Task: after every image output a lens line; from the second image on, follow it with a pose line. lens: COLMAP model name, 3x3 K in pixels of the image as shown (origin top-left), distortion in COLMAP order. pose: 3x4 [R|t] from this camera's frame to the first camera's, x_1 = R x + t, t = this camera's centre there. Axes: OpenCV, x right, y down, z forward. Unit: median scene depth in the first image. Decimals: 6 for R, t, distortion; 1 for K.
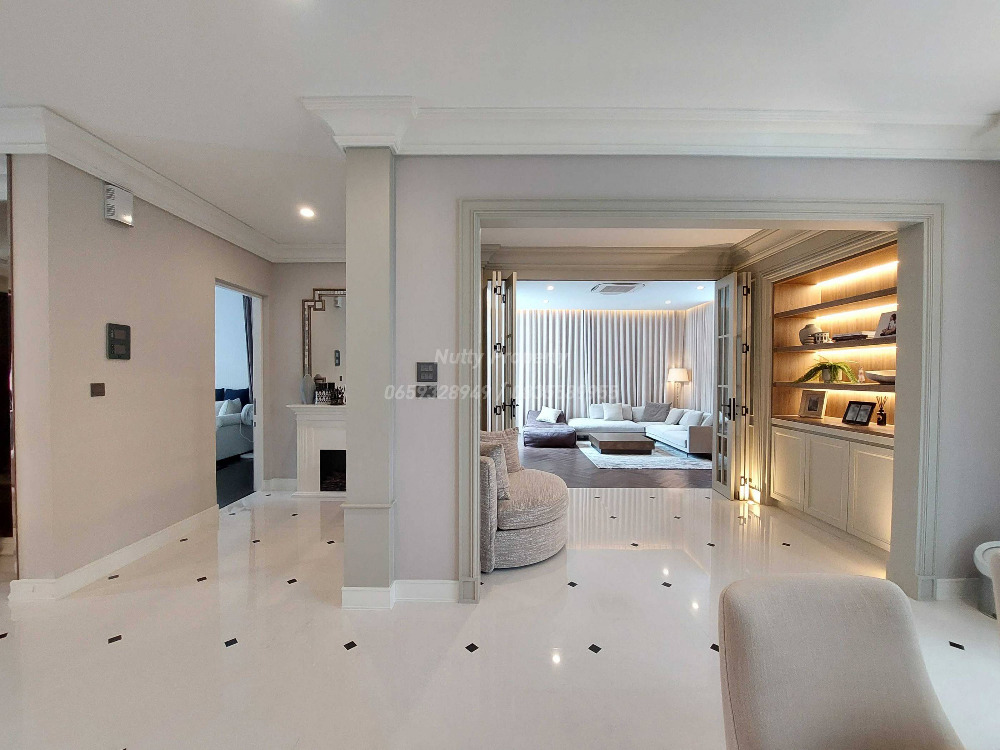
lens RADIAL K [[400.3, 0, 497.3], [0, 400.3, 381.0], [0, 0, 1]] dist [-0.017517, 0.000027]
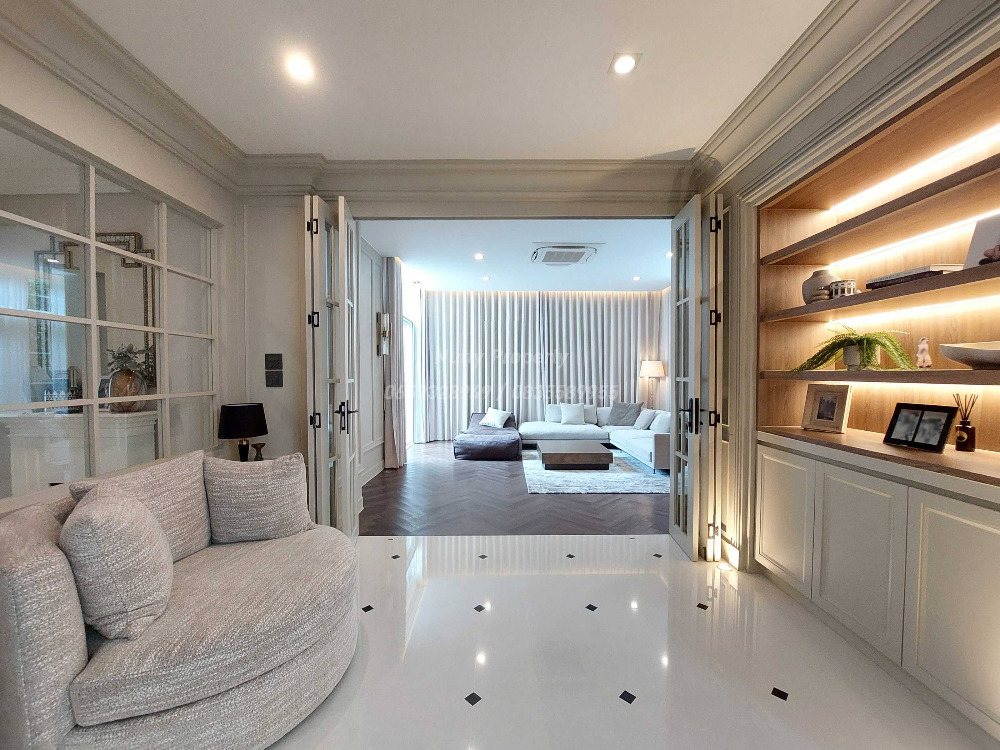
lens RADIAL K [[400.3, 0, 497.3], [0, 400.3, 381.0], [0, 0, 1]] dist [-0.017517, 0.000027]
pose [[0.999952, -0.006380, 0.007468, 0.277390], [0.006356, 0.999975, 0.003243, 0.012338], [-0.007489, -0.003196, 0.999967, 0.378341]]
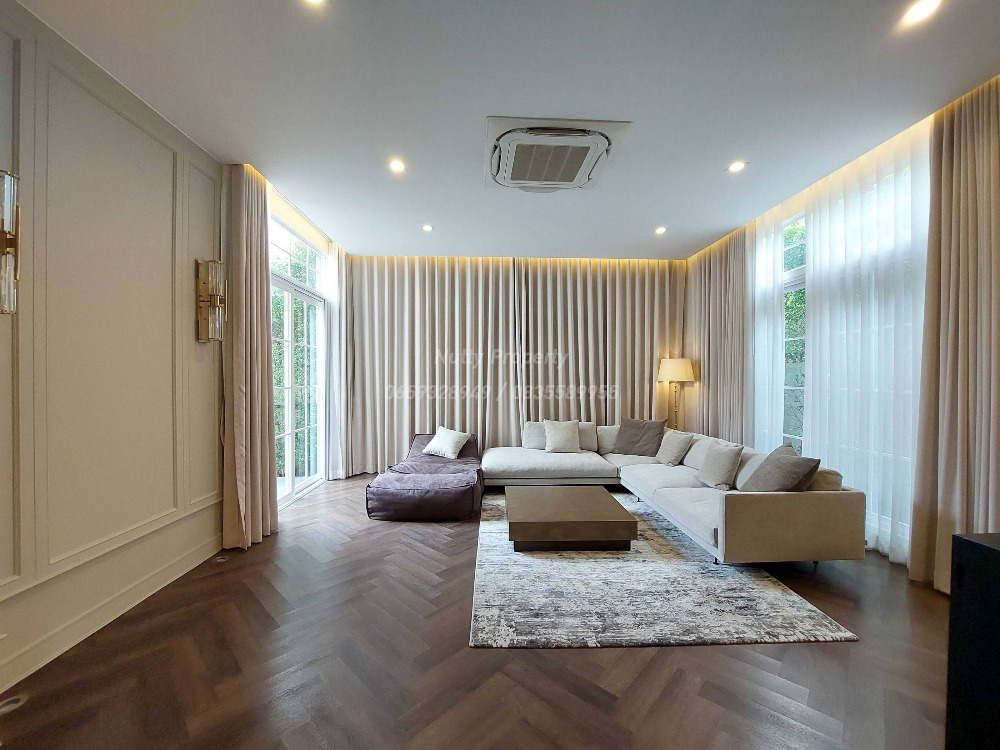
lens RADIAL K [[400.3, 0, 497.3], [0, 400.3, 381.0], [0, 0, 1]] dist [-0.017517, 0.000027]
pose [[0.999094, -0.004049, 0.042368, 0.382627], [0.004276, 0.999977, -0.005261, 0.005684], [-0.042346, 0.005437, 0.999088, 0.977090]]
